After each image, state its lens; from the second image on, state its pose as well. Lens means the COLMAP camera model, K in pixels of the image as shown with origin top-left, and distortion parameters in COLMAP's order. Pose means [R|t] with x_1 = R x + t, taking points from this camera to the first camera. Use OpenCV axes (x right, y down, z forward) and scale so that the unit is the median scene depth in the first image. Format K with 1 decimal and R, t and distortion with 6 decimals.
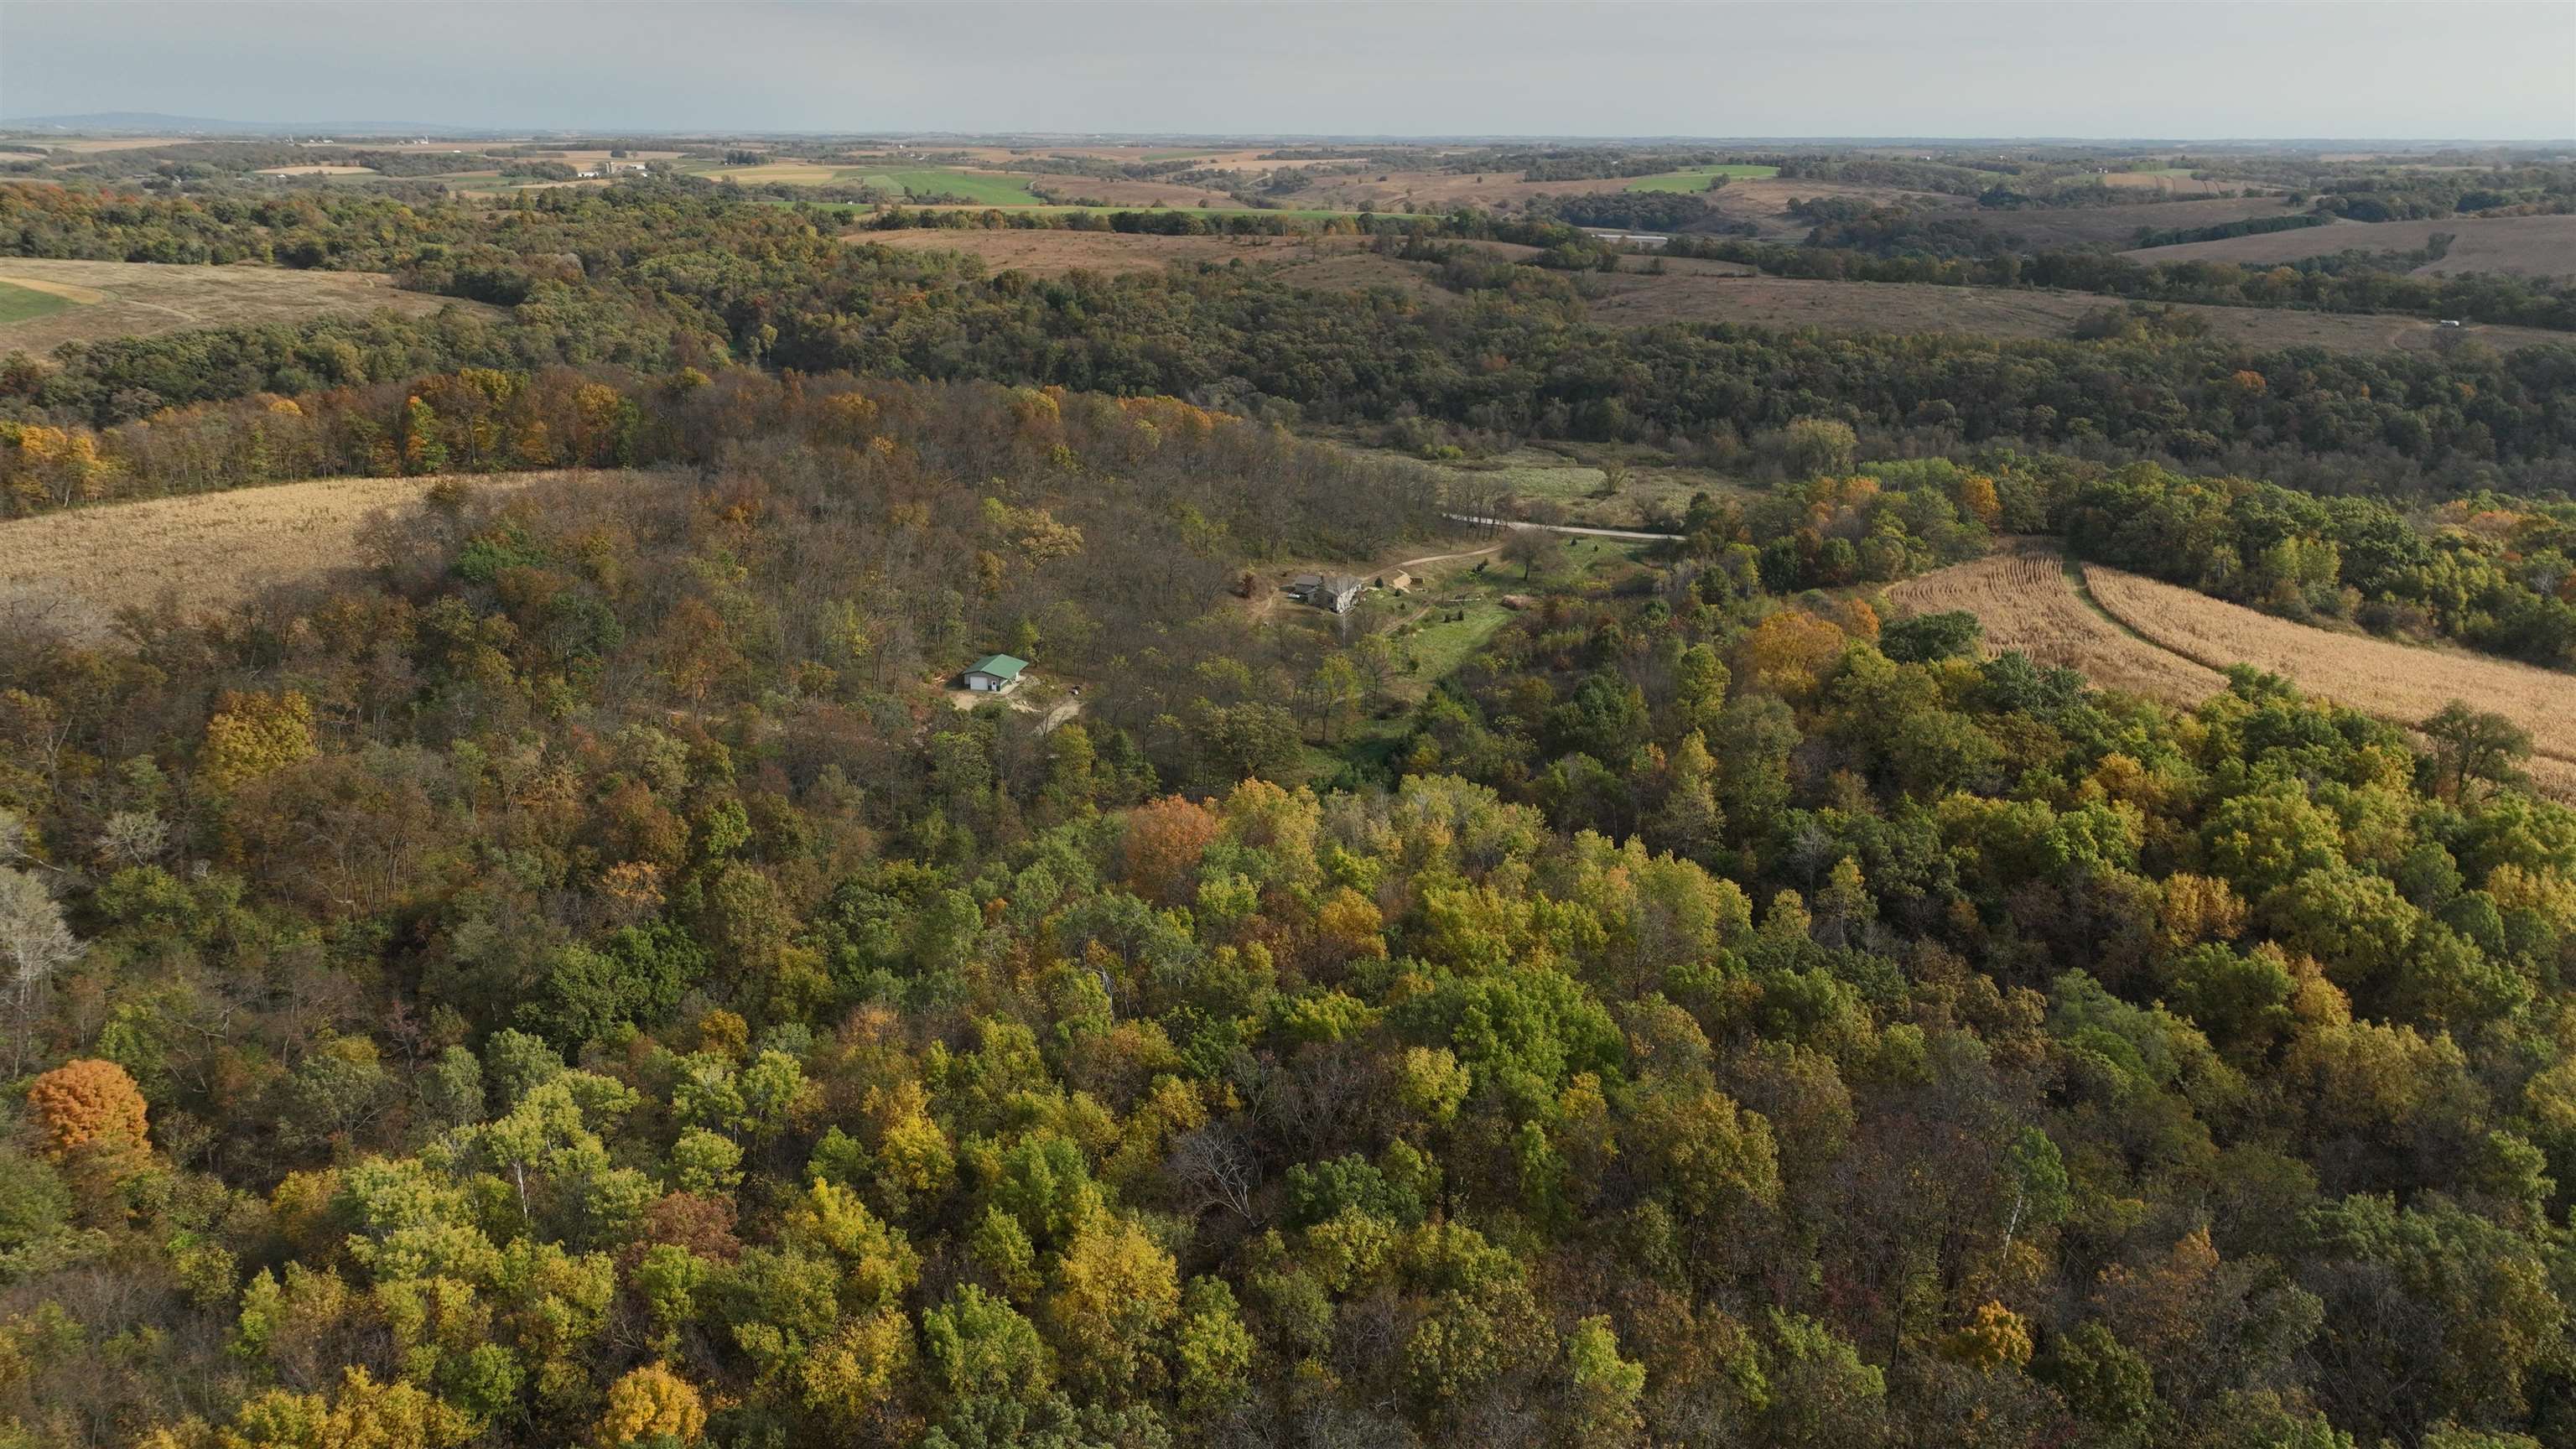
lens RADIAL K [[1808.6, 0, 1288.0], [0, 1808.6, 724.5], [0, 0, 1]] dist [-0.016719, 0.033168]
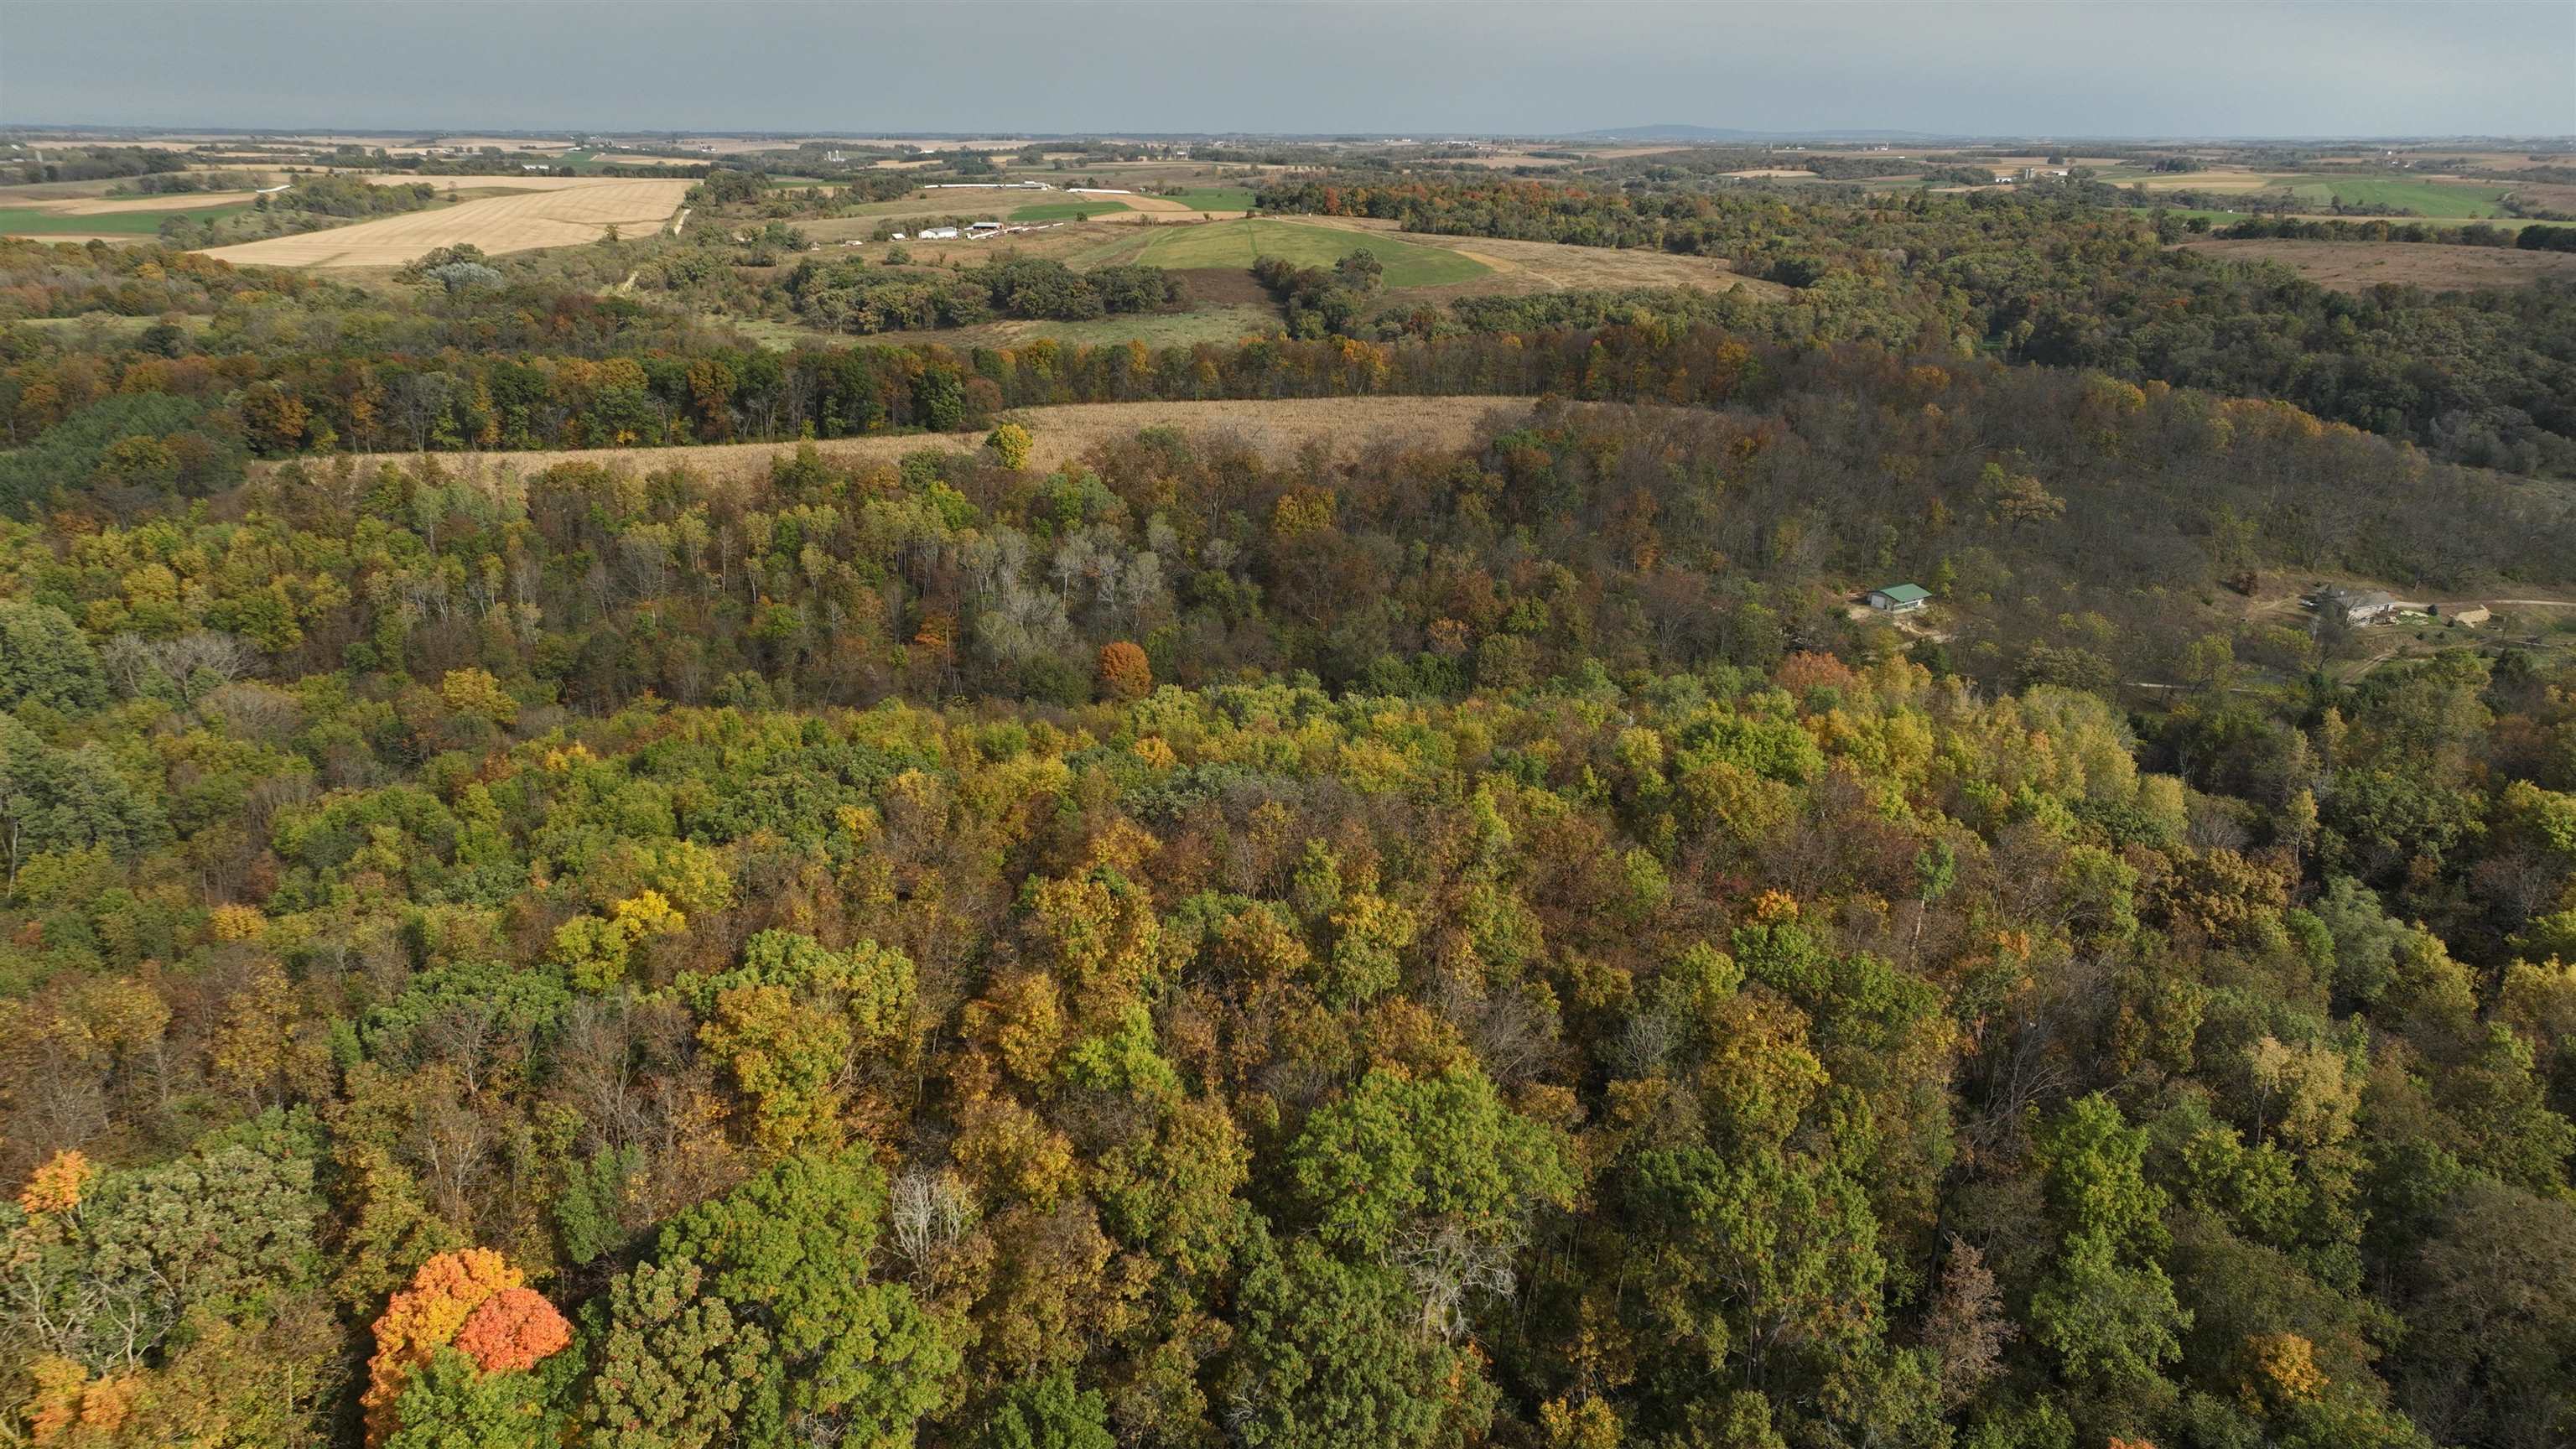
lens RADIAL K [[1808.6, 0, 1288.0], [0, 1808.6, 724.5], [0, 0, 1]] dist [-0.016719, 0.033168]
pose [[0.732643, 0.206290, -0.648597, 0.115391], [-0.208645, 0.975152, 0.074471, 0.016971], [0.647843, 0.080766, 0.757480, -0.048296]]
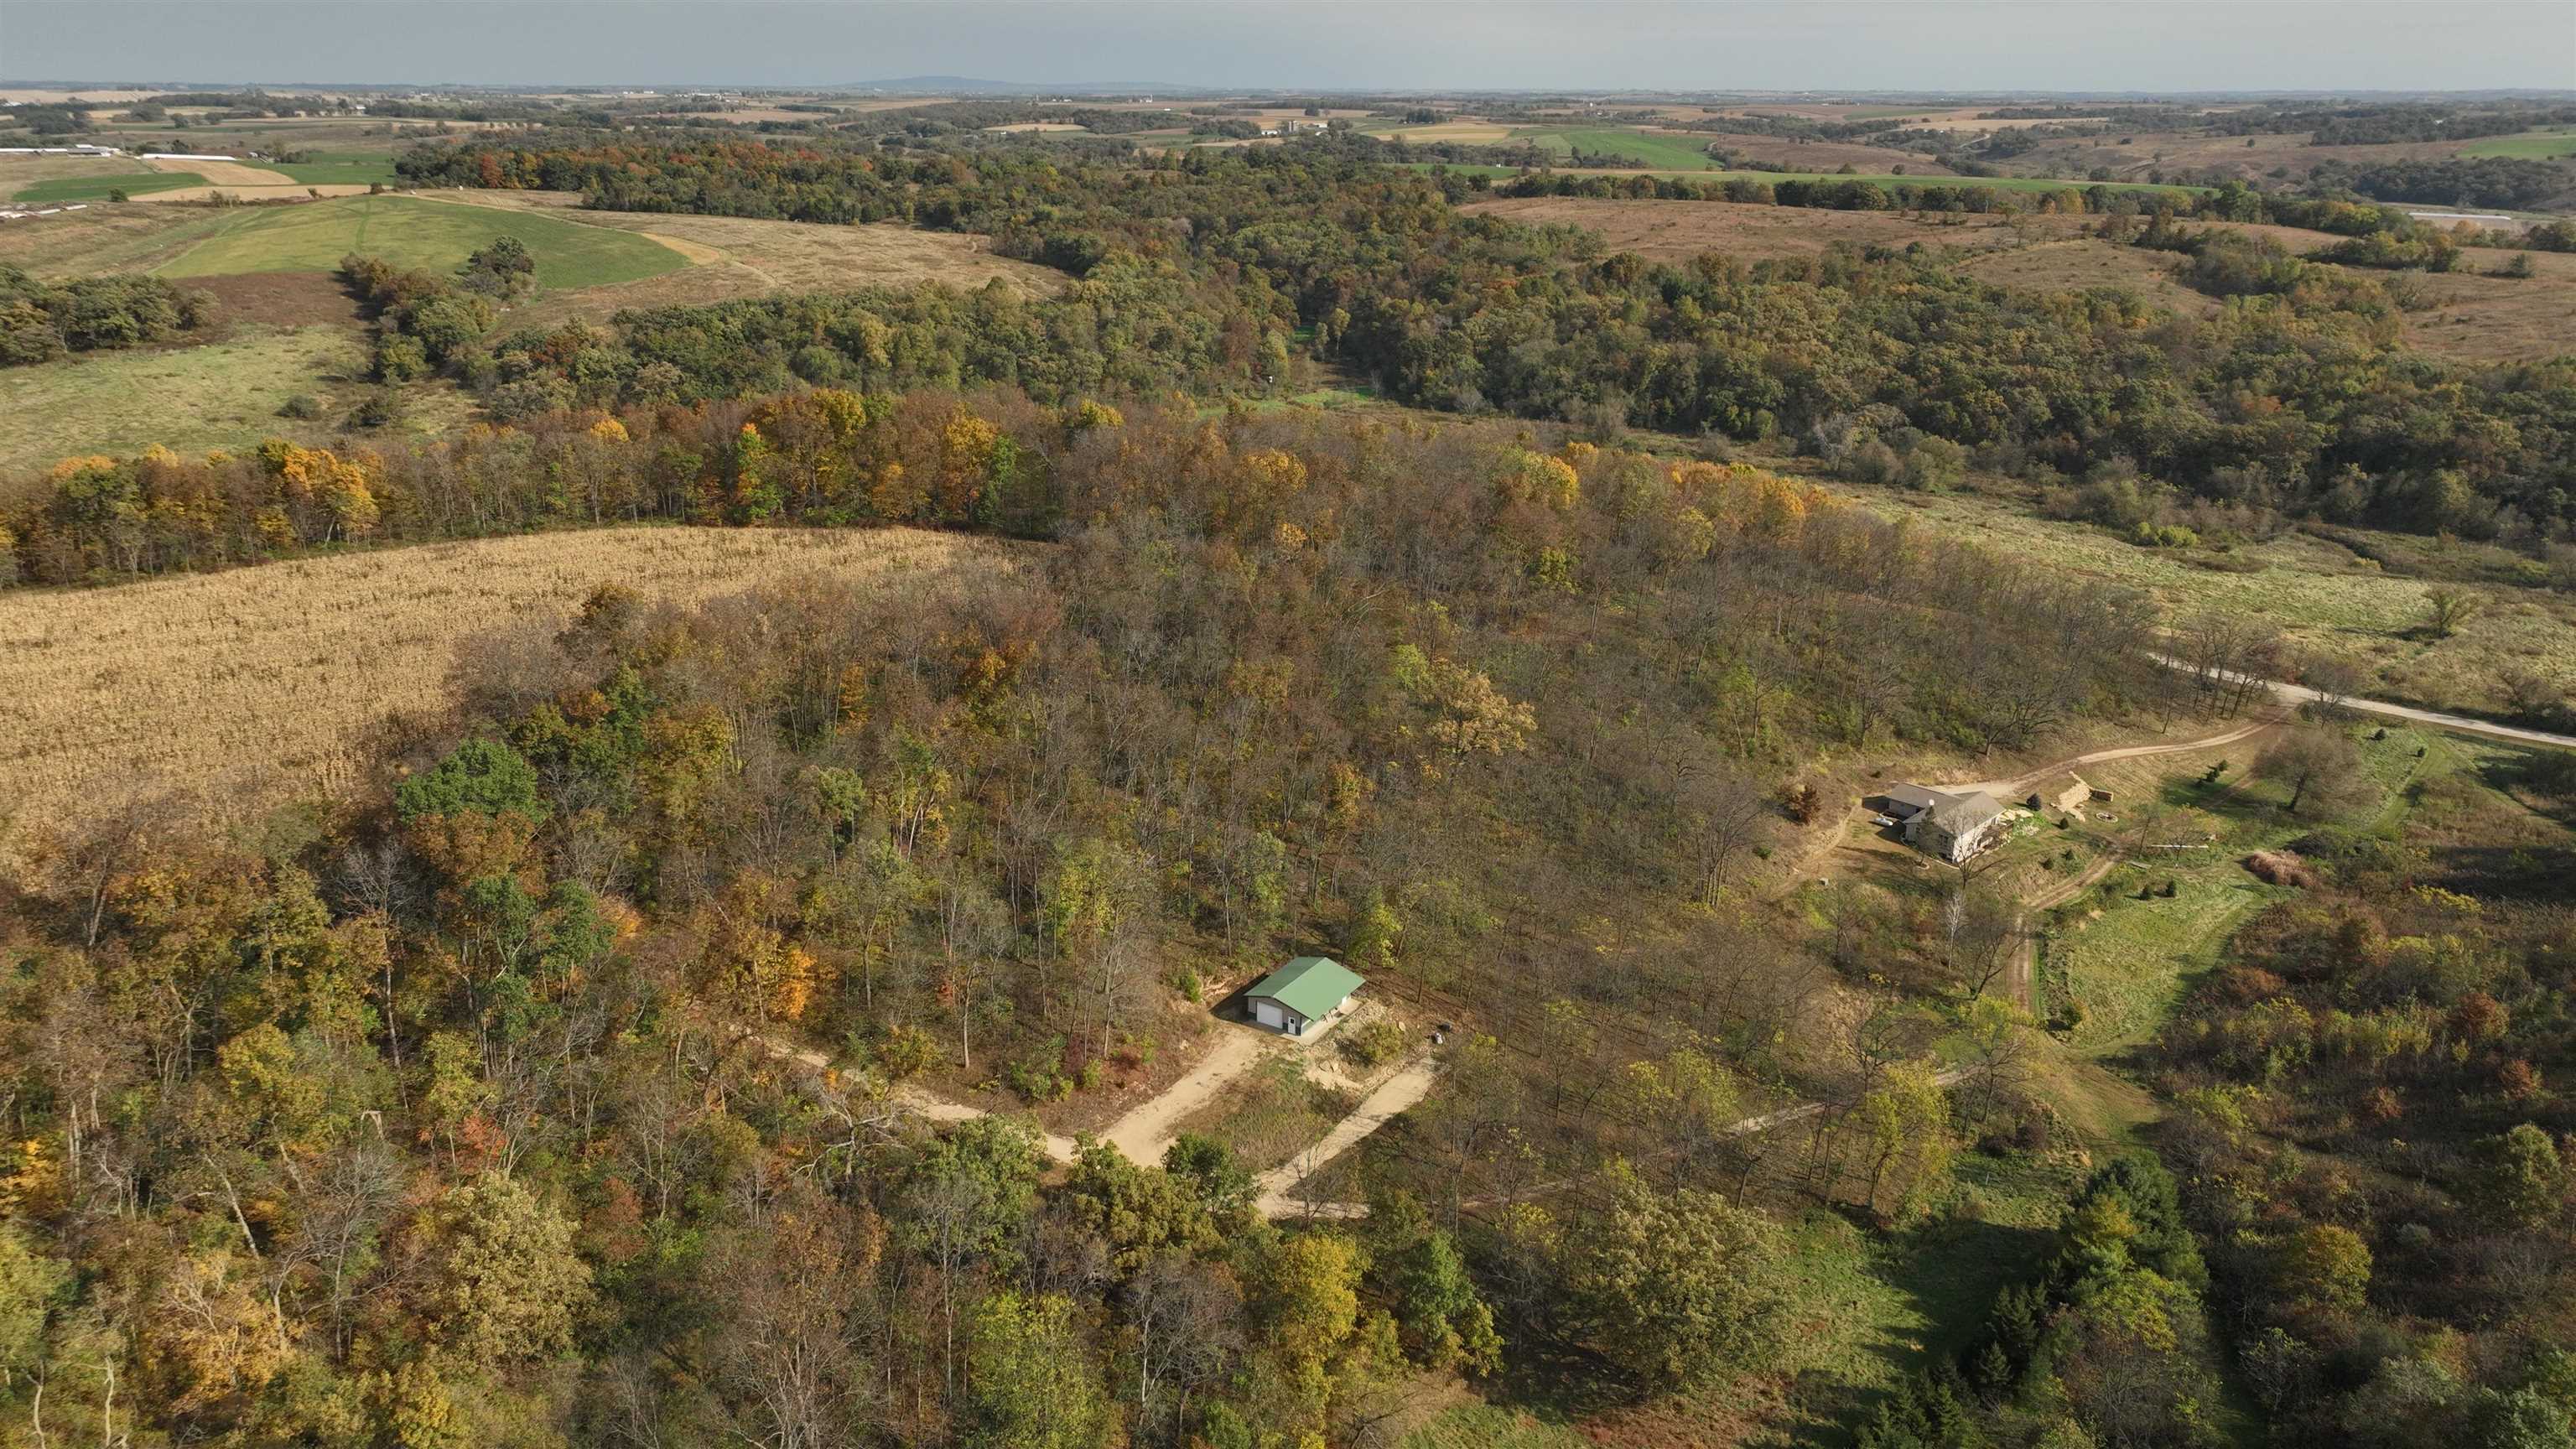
lens RADIAL K [[1781.9, 0, 1288.0], [0, 1781.9, 724.5], [0, 0, 1]] dist [0.003554, 0.006031]
pose [[0.932513, 0.117485, -0.341491, 0.008340], [-0.108987, 0.993067, 0.044038, -0.050719], [0.344297, -0.003848, 0.938853, 0.158617]]
